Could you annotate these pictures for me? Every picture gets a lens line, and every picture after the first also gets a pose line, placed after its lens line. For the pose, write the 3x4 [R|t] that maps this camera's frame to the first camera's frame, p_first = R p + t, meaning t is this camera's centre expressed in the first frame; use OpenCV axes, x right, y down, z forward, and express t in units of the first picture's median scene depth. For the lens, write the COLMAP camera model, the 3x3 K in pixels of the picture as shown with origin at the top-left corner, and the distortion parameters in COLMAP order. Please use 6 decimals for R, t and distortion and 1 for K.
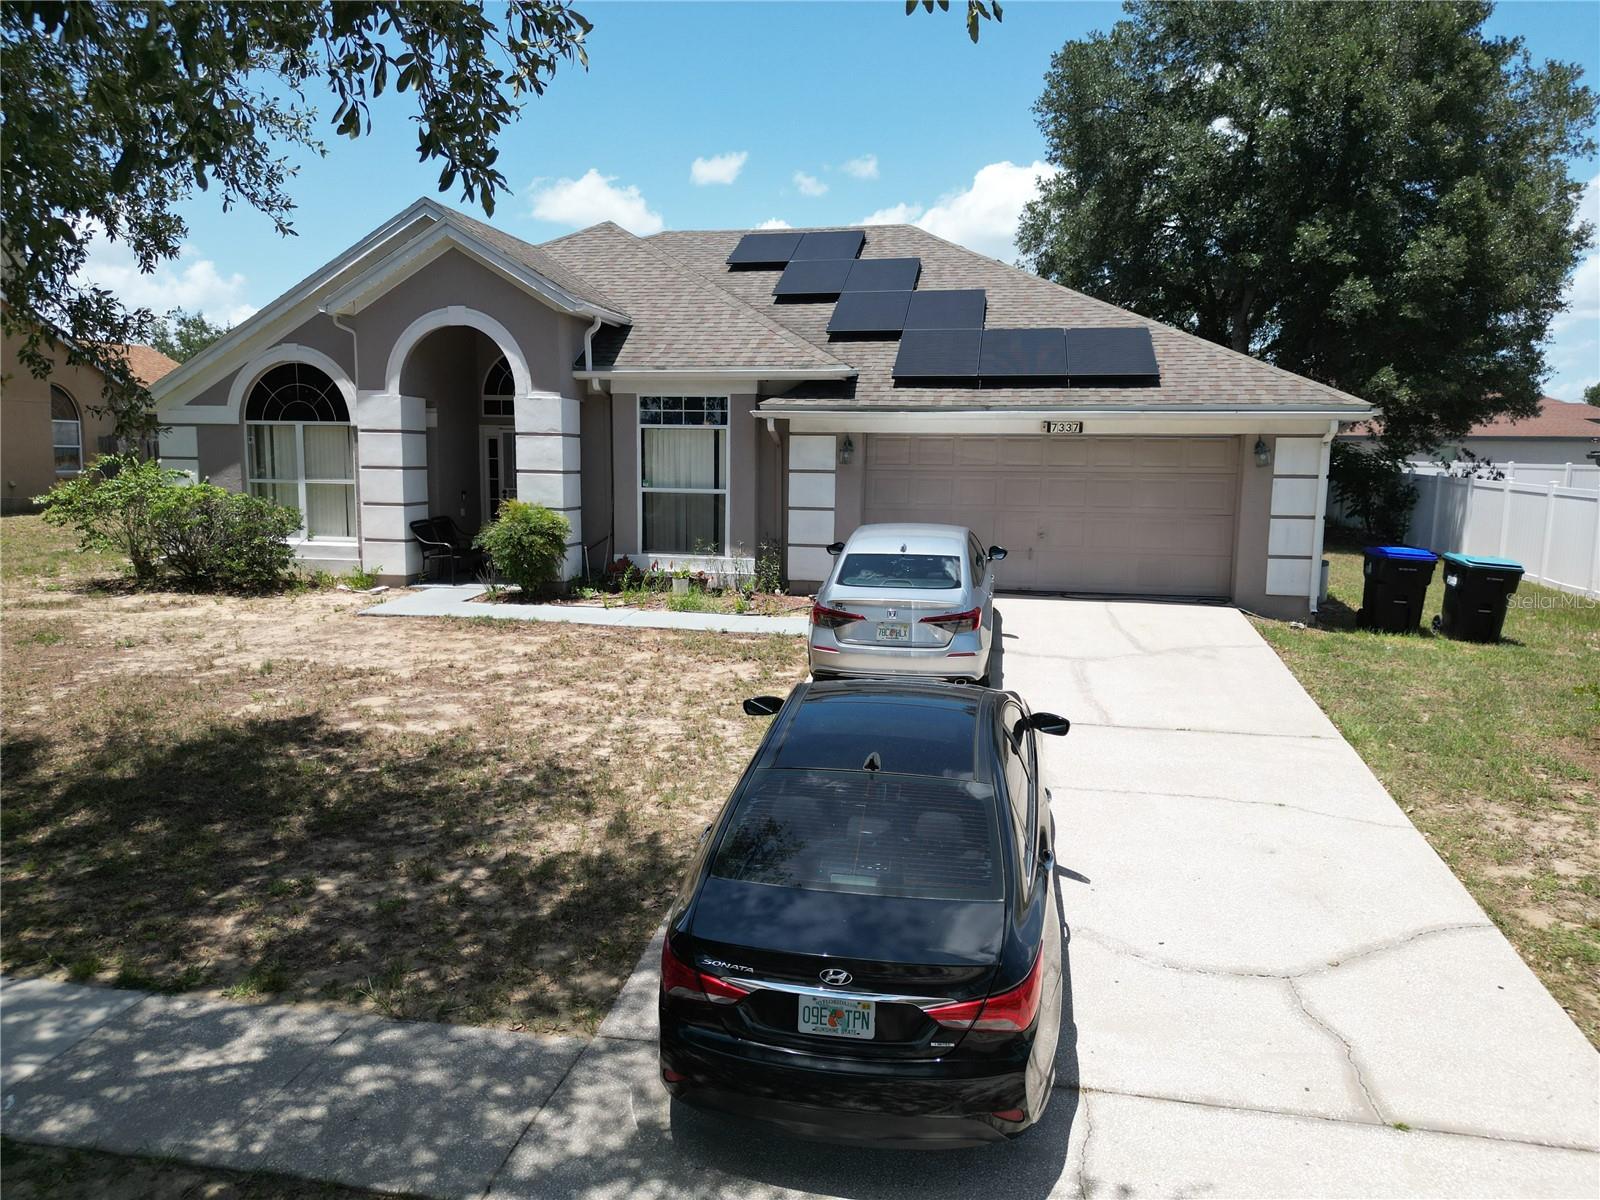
lens RADIAL K [[1120.7, 0, 800.0], [0, 1120.7, 600.0], [0, 0, 1]] dist [0.069606, -0.064922]
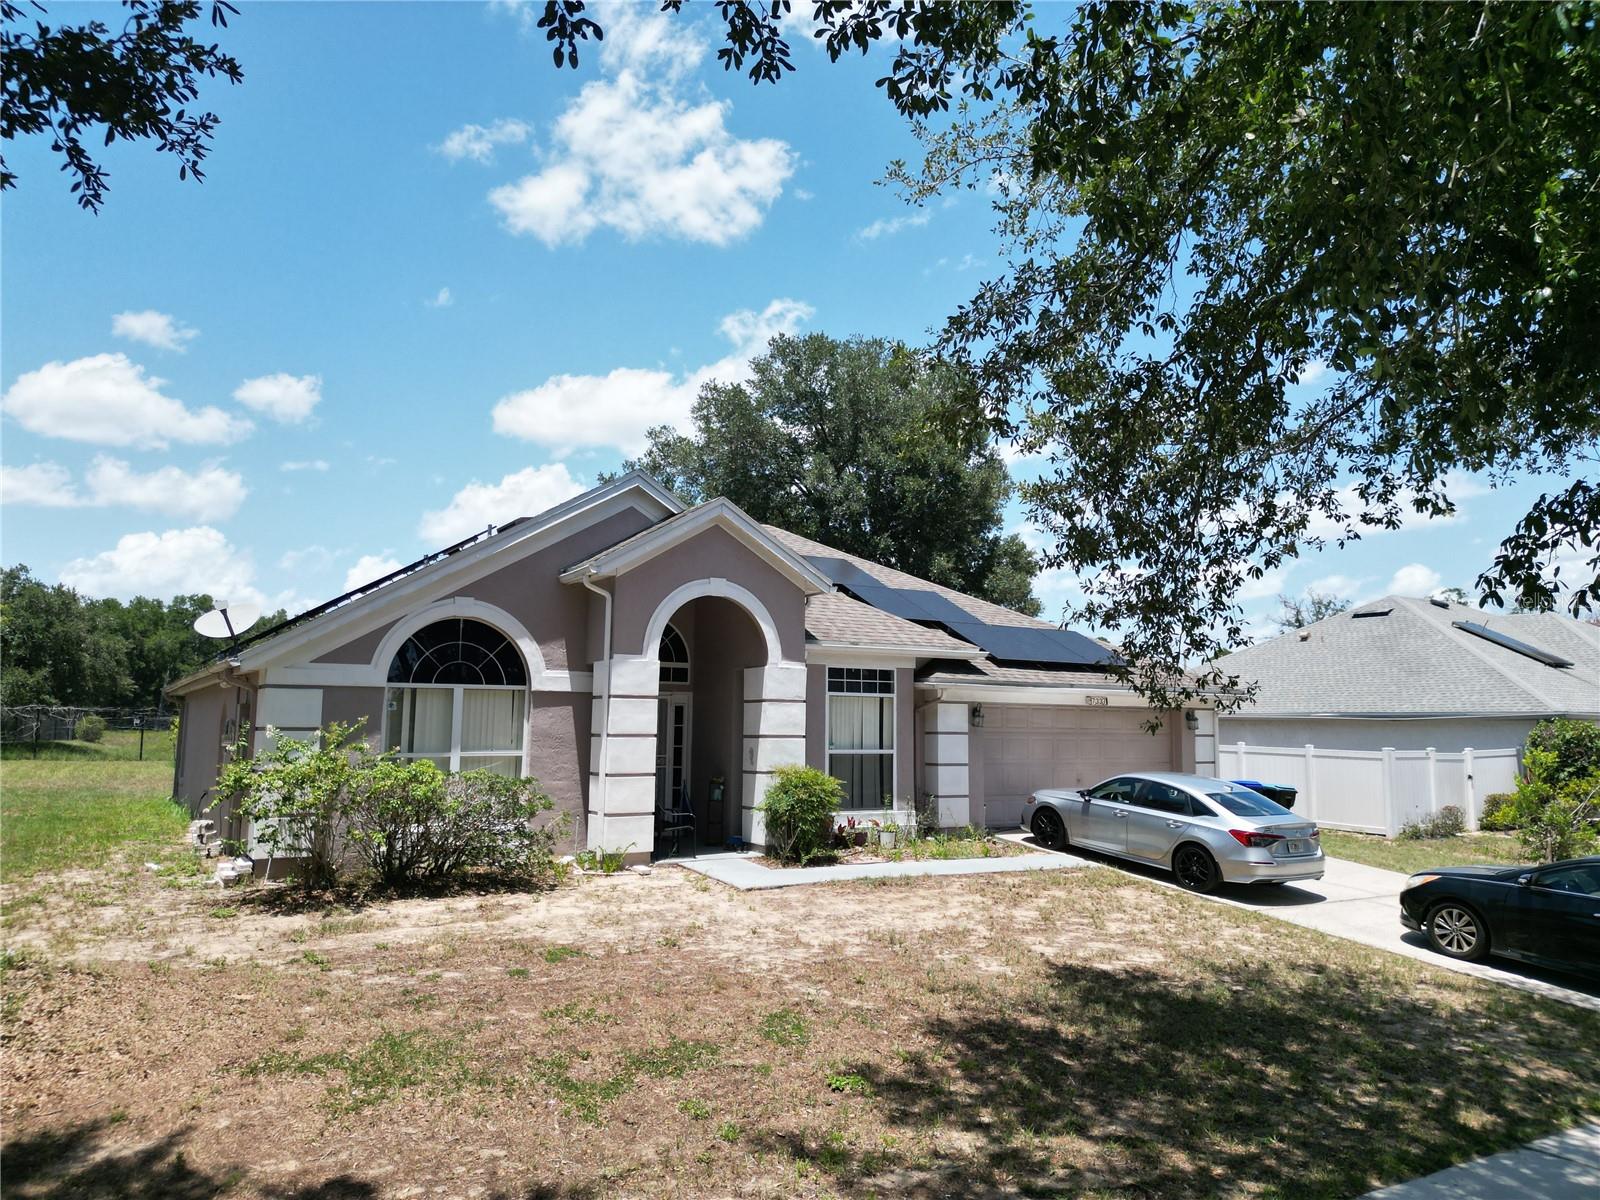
lens RADIAL K [[1128.4, 0, 800.0], [0, 1128.4, 600.0], [0, 0, 1]] dist [0.061785, -0.060721]
pose [[0.734113, 0.070310, 0.675377, -0.946114], [0.090589, 0.975593, -0.200030, -0.027310], [-0.672957, 0.208027, 0.709827, 0.224971]]
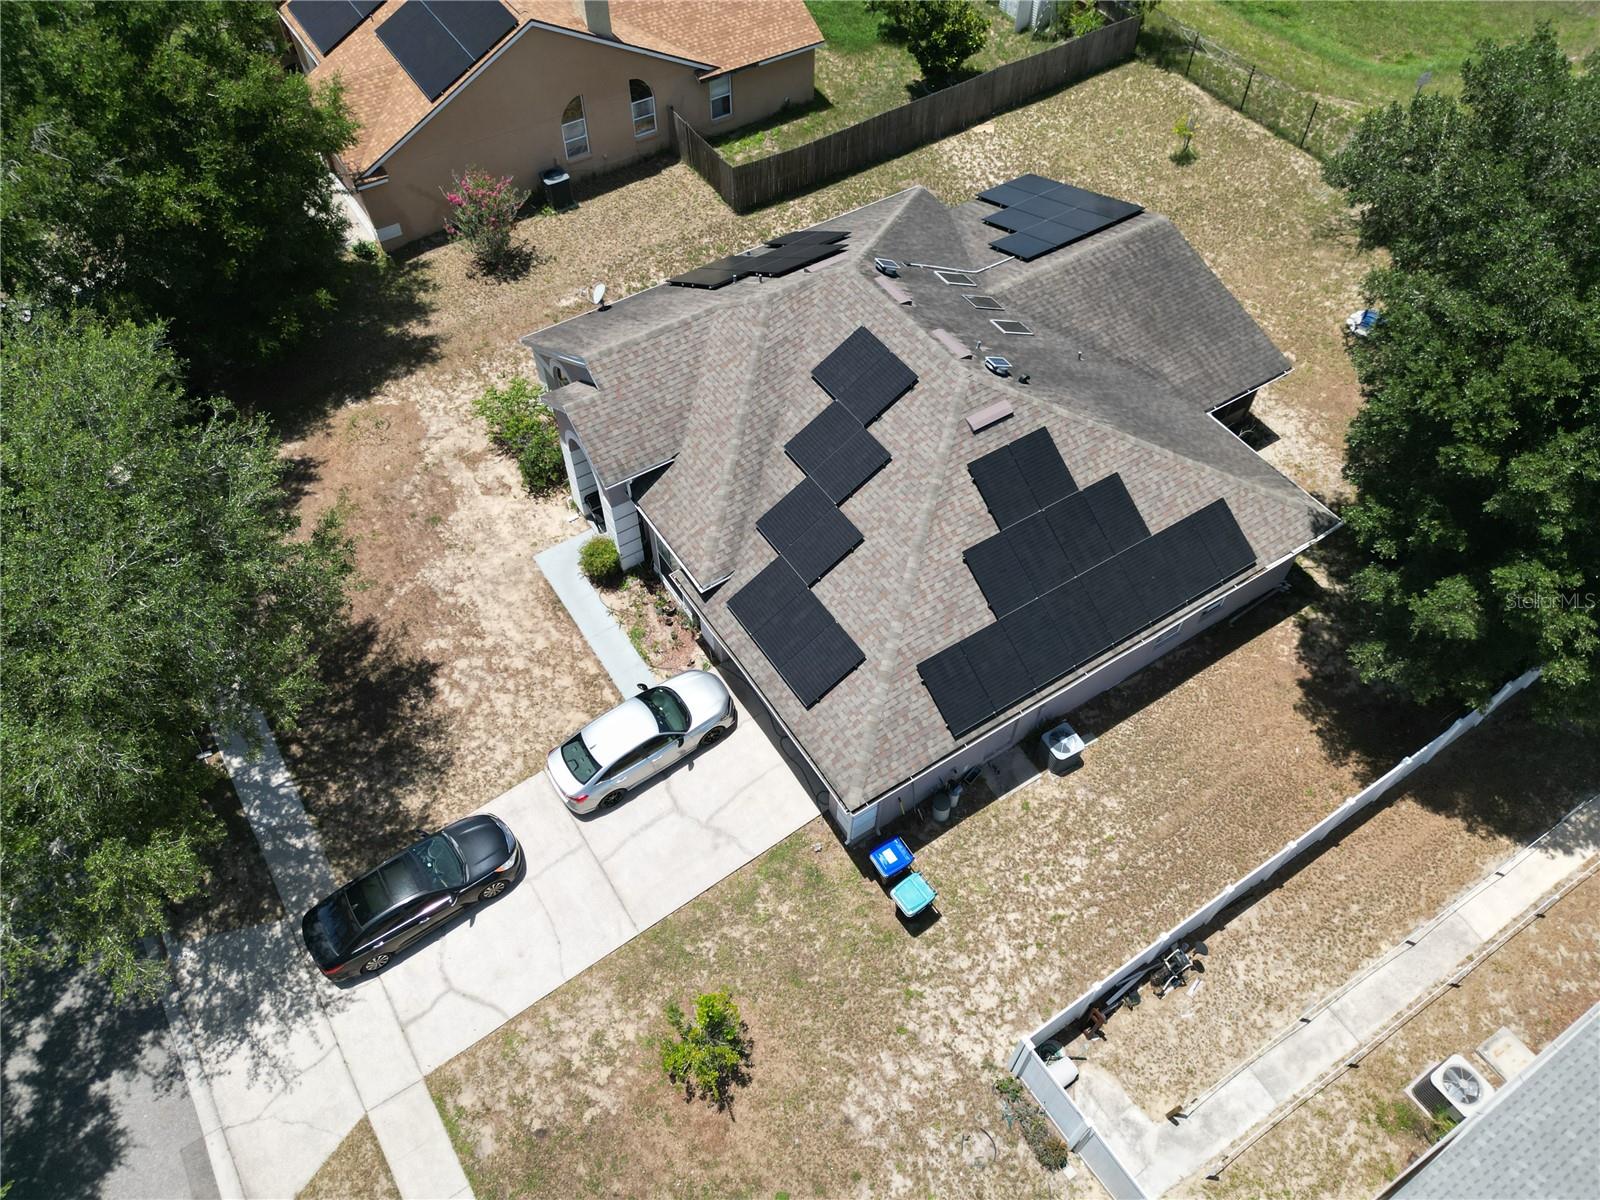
lens RADIAL K [[1126.9, 0, 800.0], [0, 1126.9, 600.0], [0, 0, 1]] dist [0.069743, -0.075653]
pose [[0.690073, 0.569356, -0.446803, 0.928396], [-0.091759, 0.681199, 0.726325, -1.465196], [0.717900, -0.460219, 0.522320, 0.173683]]
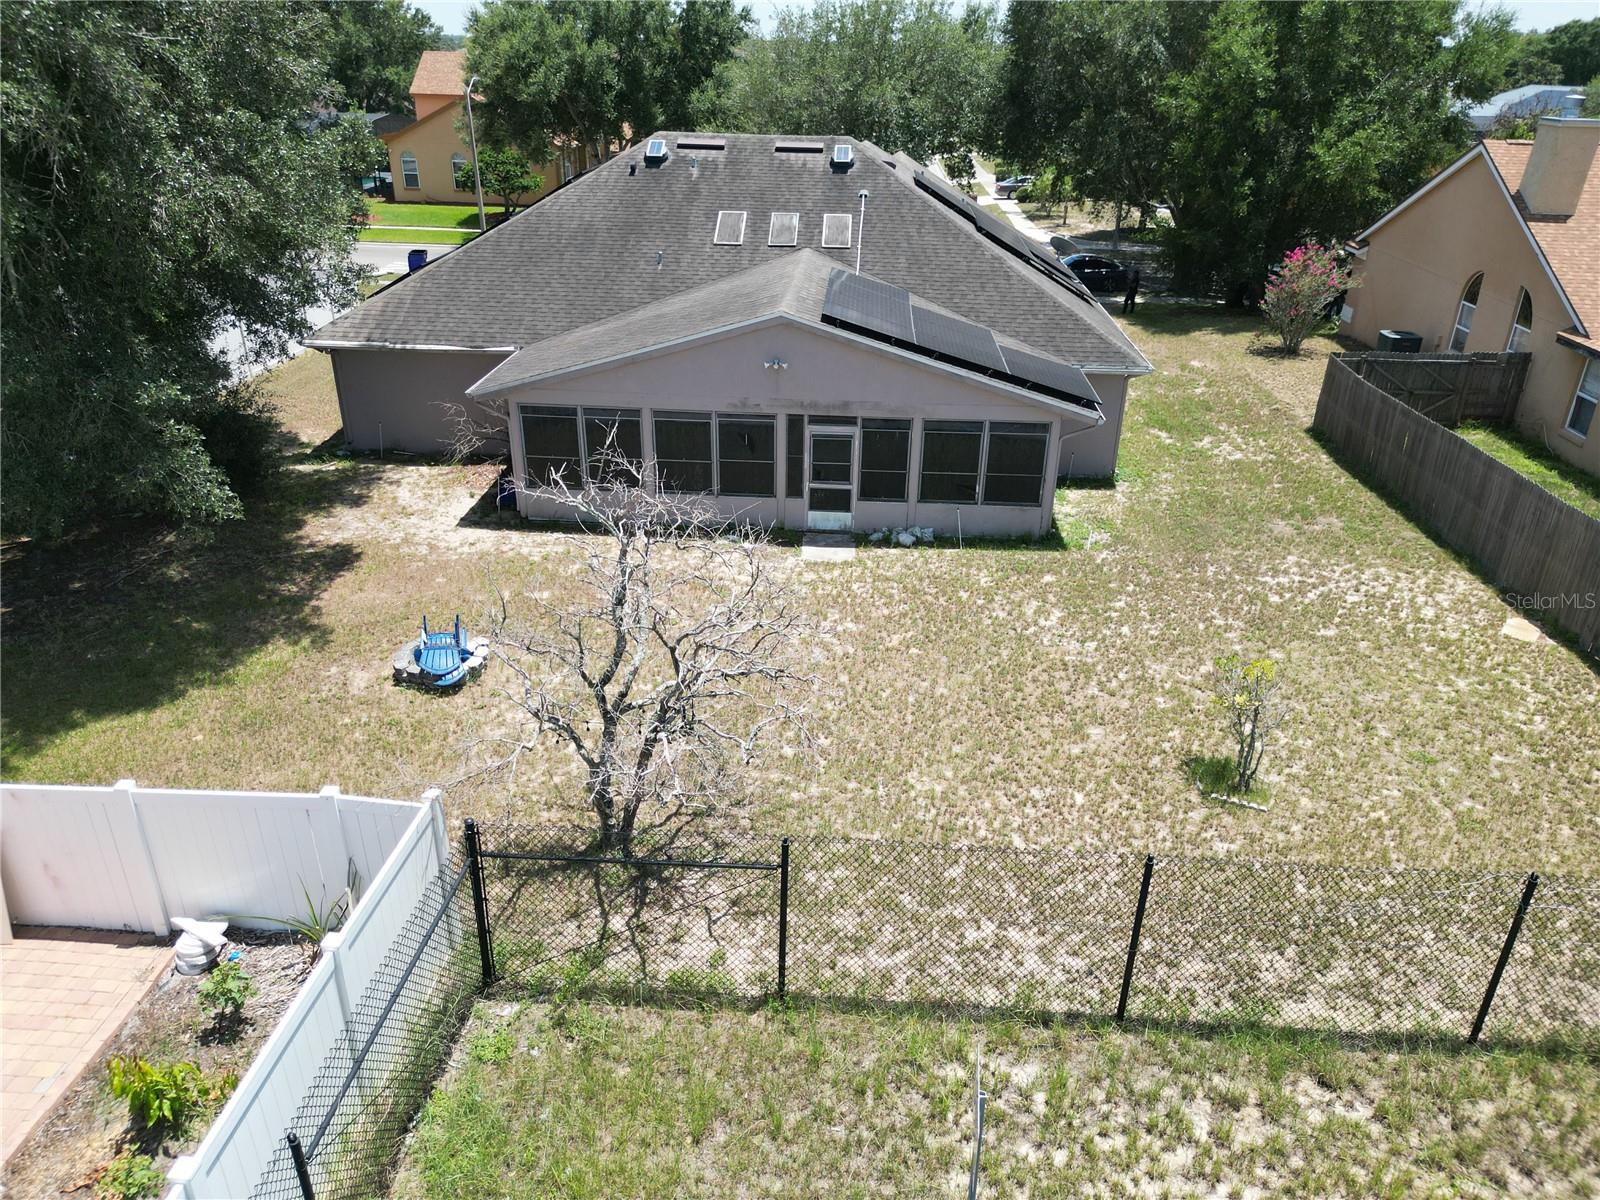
lens RADIAL K [[1128.4, 0, 800.0], [0, 1128.4, 600.0], [0, 0, 1]] dist [0.061785, -0.060721]
pose [[-0.992455, 0.027455, -0.119494, 0.149847], [-0.042384, 0.837698, 0.544487, -0.855997], [0.115048, 0.545444, -0.830214, 3.416019]]
